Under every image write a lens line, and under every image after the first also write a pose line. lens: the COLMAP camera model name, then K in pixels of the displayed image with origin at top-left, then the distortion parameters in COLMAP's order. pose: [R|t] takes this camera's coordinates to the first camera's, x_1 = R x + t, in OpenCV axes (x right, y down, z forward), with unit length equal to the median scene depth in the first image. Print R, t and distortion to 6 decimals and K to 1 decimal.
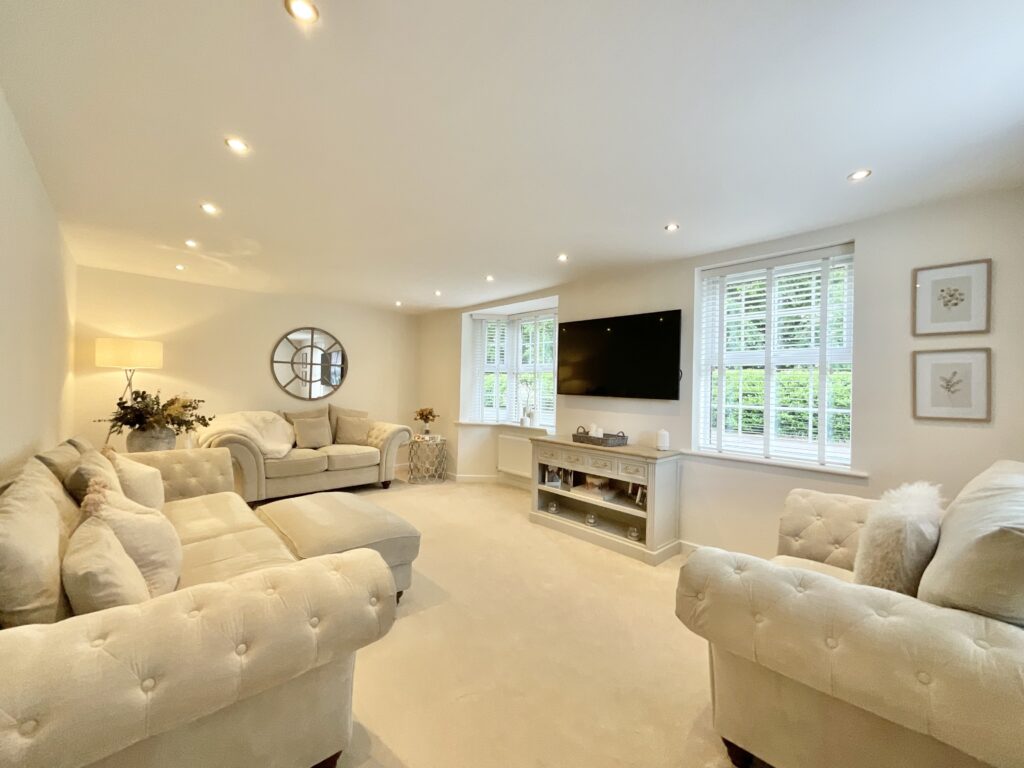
lens RADIAL K [[423.9, 0, 511.3], [0, 423.9, 382.9], [0, 0, 1]] dist [0.003669, -0.000699]
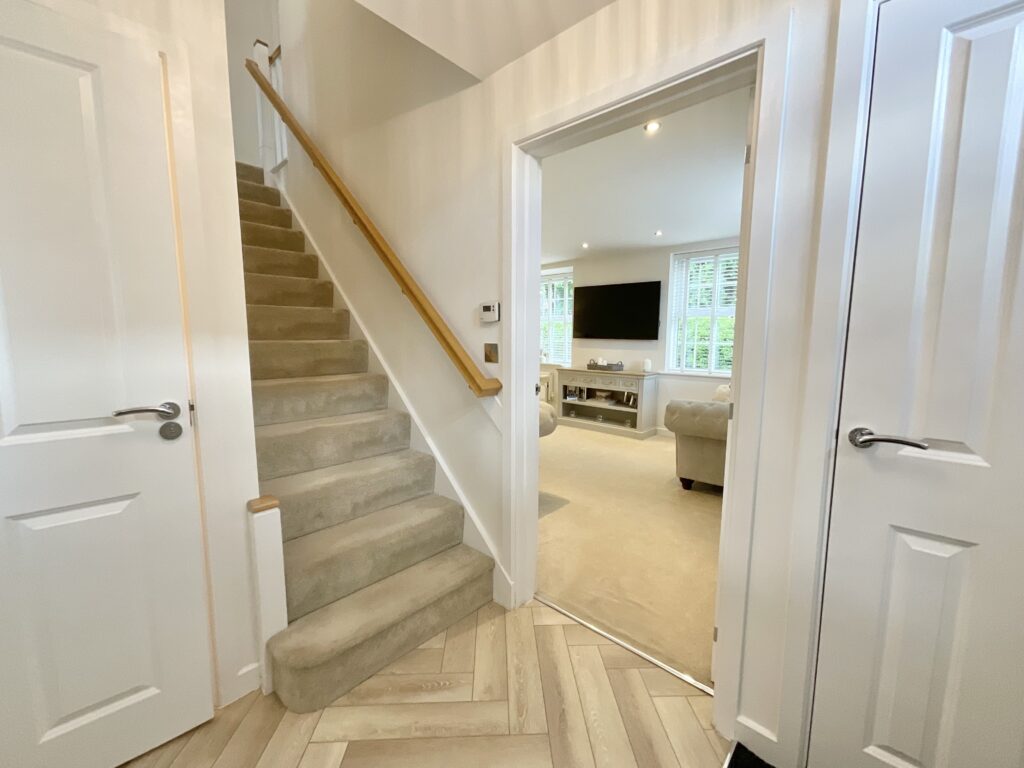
lens RADIAL K [[423.9, 0, 511.8], [0, 423.9, 384.6], [0, 0, 1]] dist [0.003669, -0.000699]
pose [[0.996765, -0.025774, 0.076127, -0.248893], [0.015827, 0.991585, 0.128487, -0.004832], [-0.078798, -0.126866, 0.988785, -0.492924]]
